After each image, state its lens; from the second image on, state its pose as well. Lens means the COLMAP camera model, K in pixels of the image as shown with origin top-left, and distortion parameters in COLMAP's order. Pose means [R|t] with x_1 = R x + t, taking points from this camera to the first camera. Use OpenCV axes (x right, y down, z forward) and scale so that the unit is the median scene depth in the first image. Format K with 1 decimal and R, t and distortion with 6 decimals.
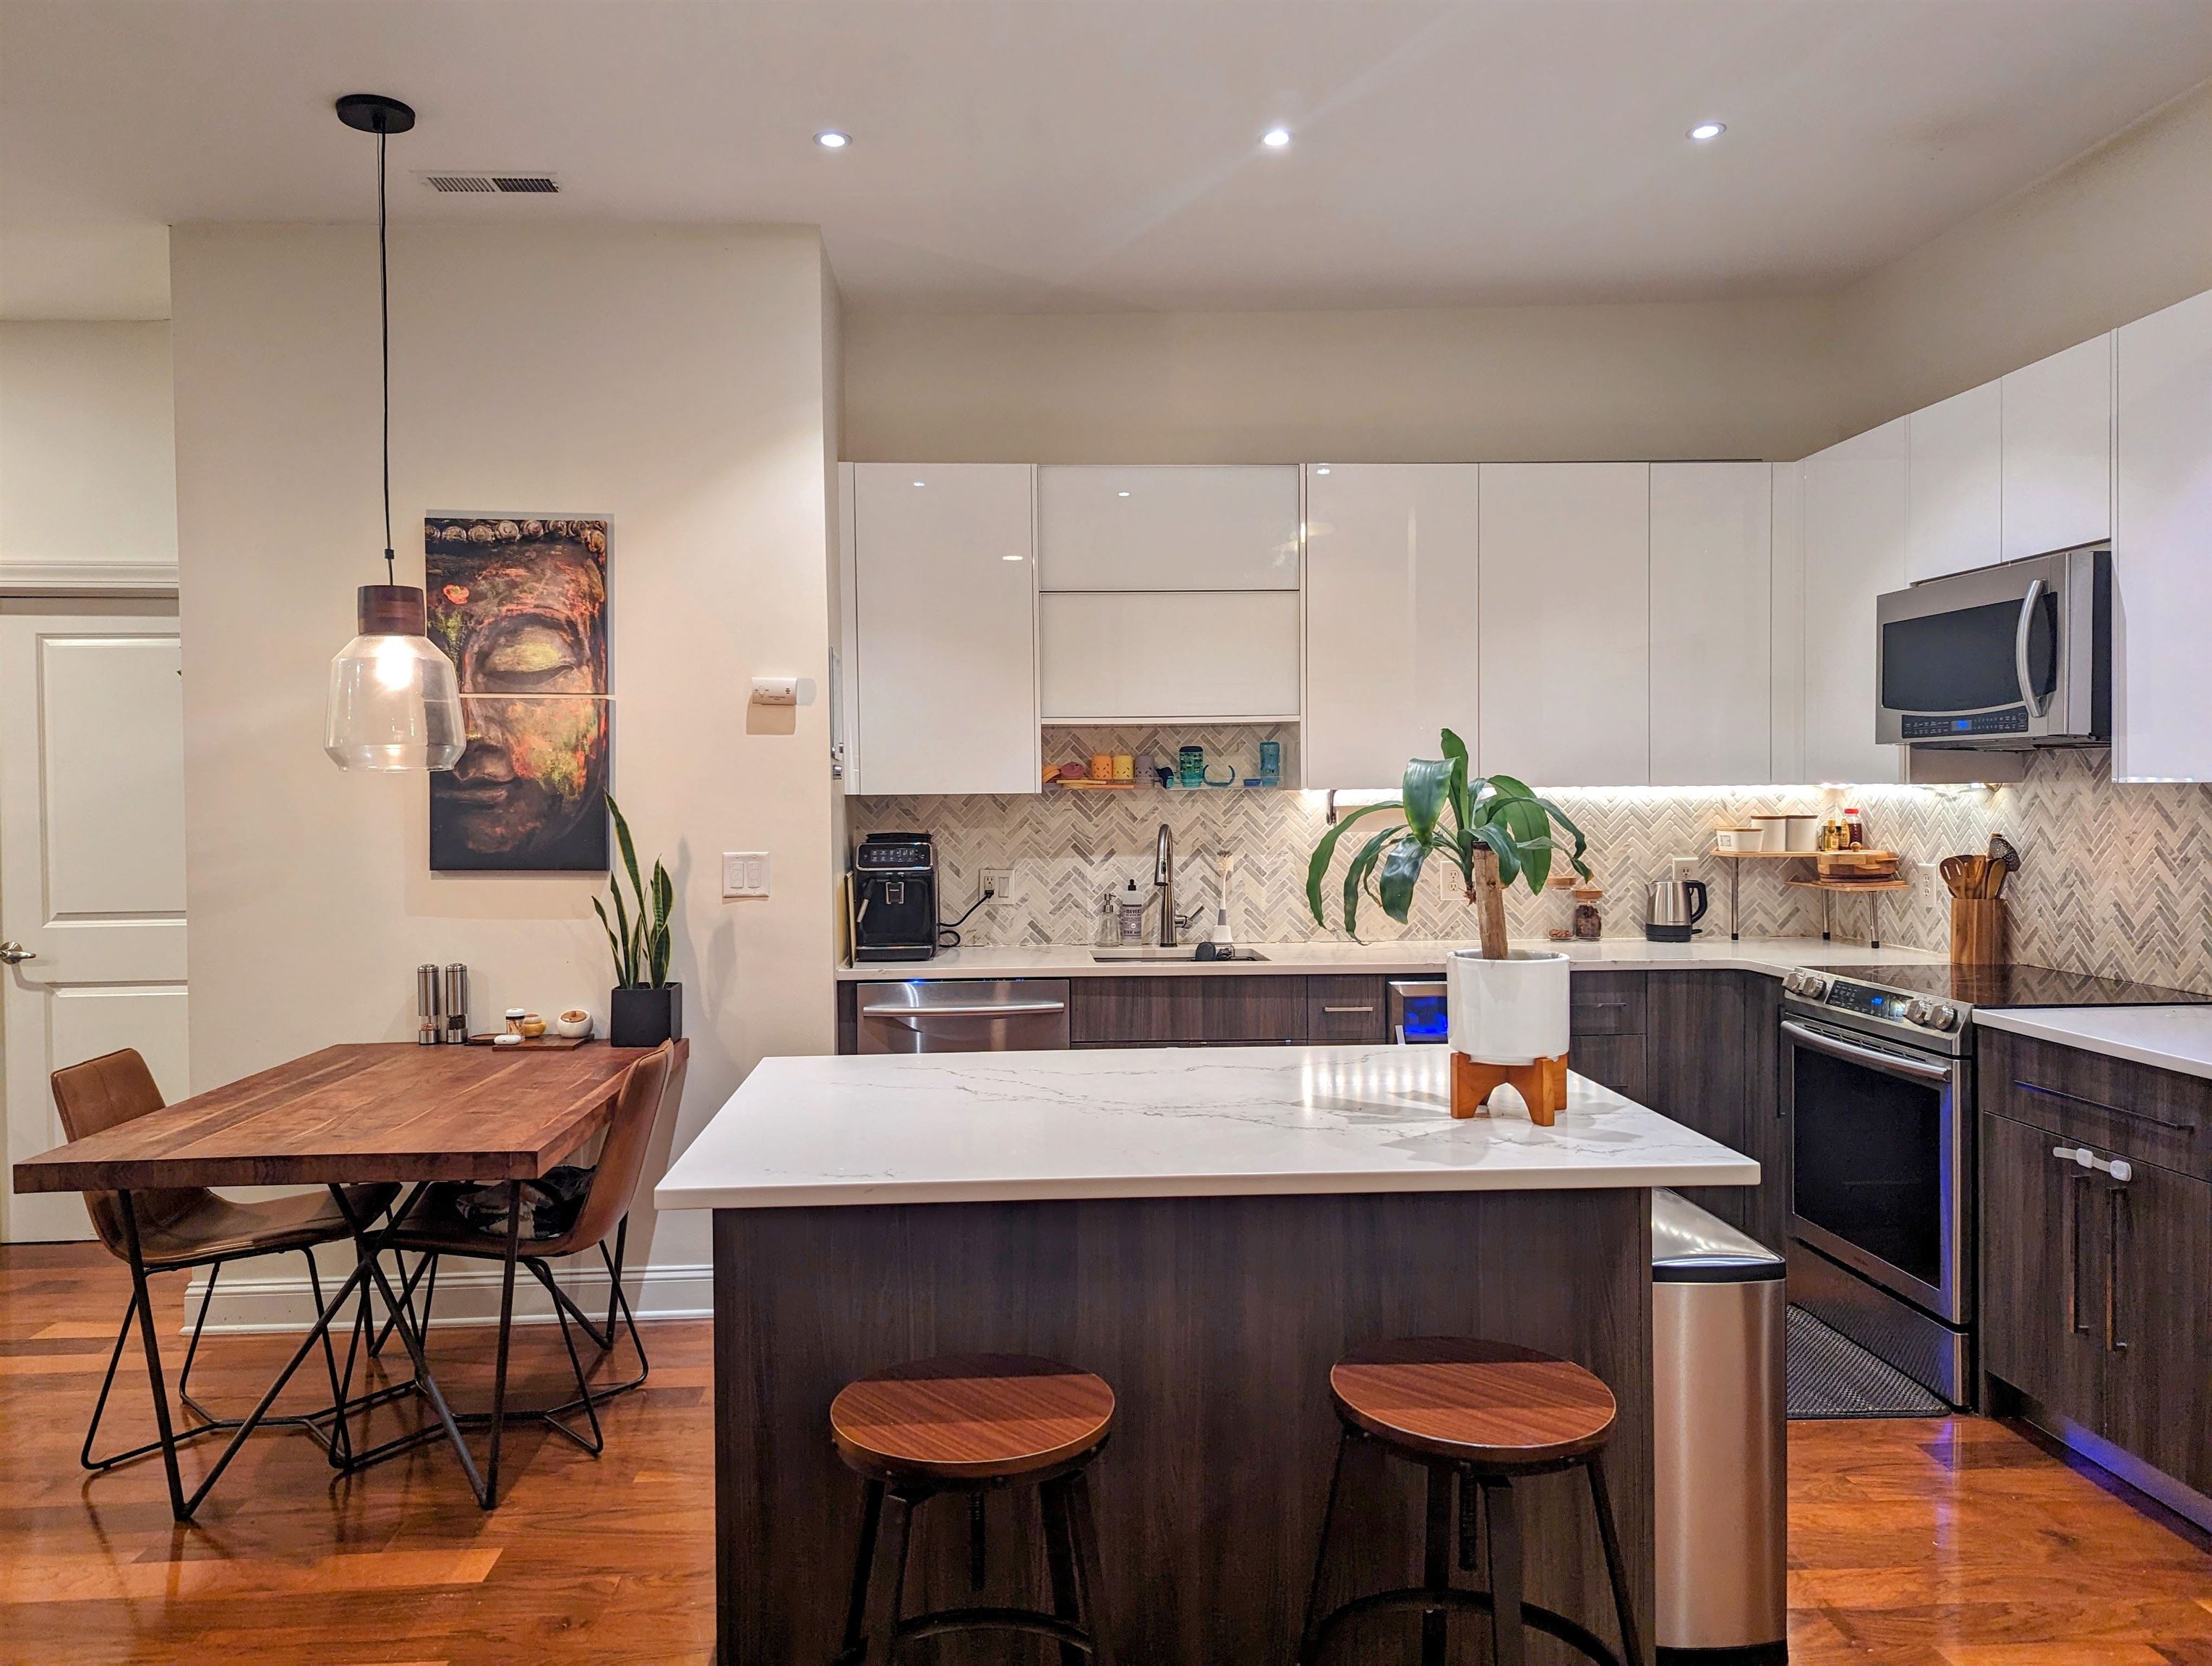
lens RADIAL K [[1576.0, 0, 1106.0], [0, 1576.0, 833.0], [0, 0, 1]] dist [0.034695, -0.008404]
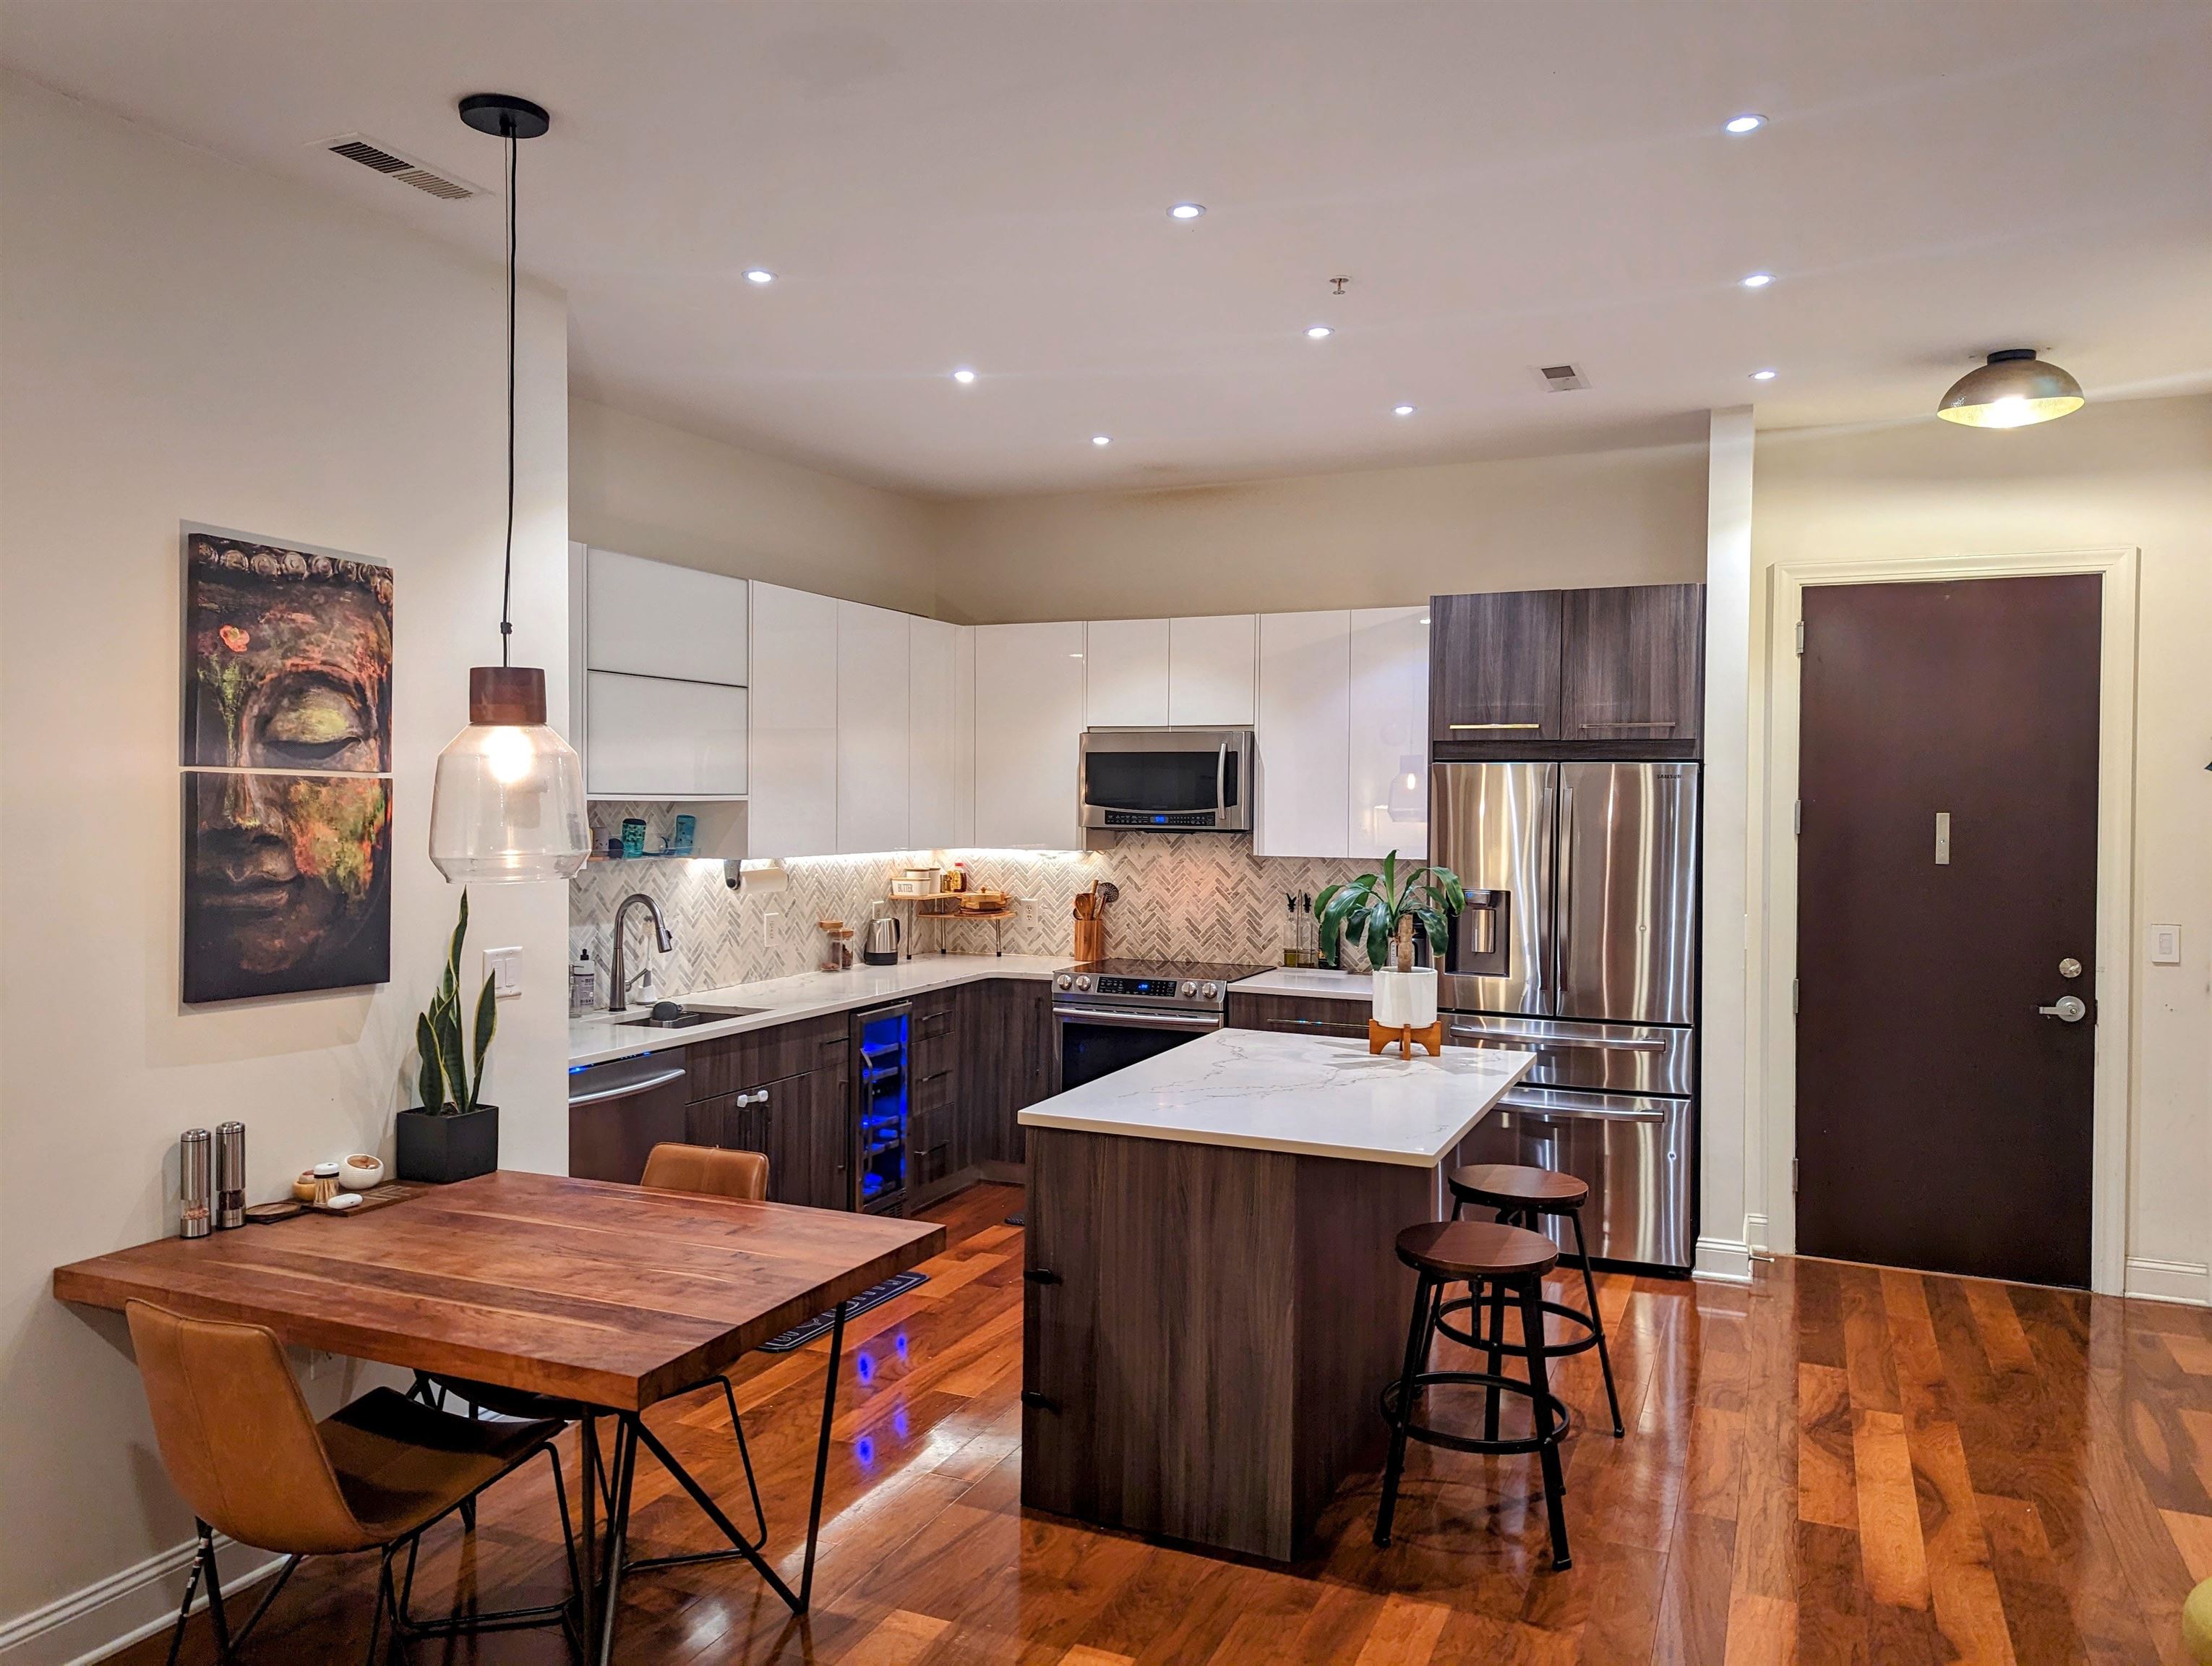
lens RADIAL K [[1576.0, 0, 1106.0], [0, 1576.0, 833.0], [0, 0, 1]] dist [0.034695, -0.008404]
pose [[0.441262, -0.008181, 0.897341, -0.910977], [0.011507, 0.999928, 0.003458, -0.054444], [-0.897305, 0.008800, 0.441324, 0.284269]]
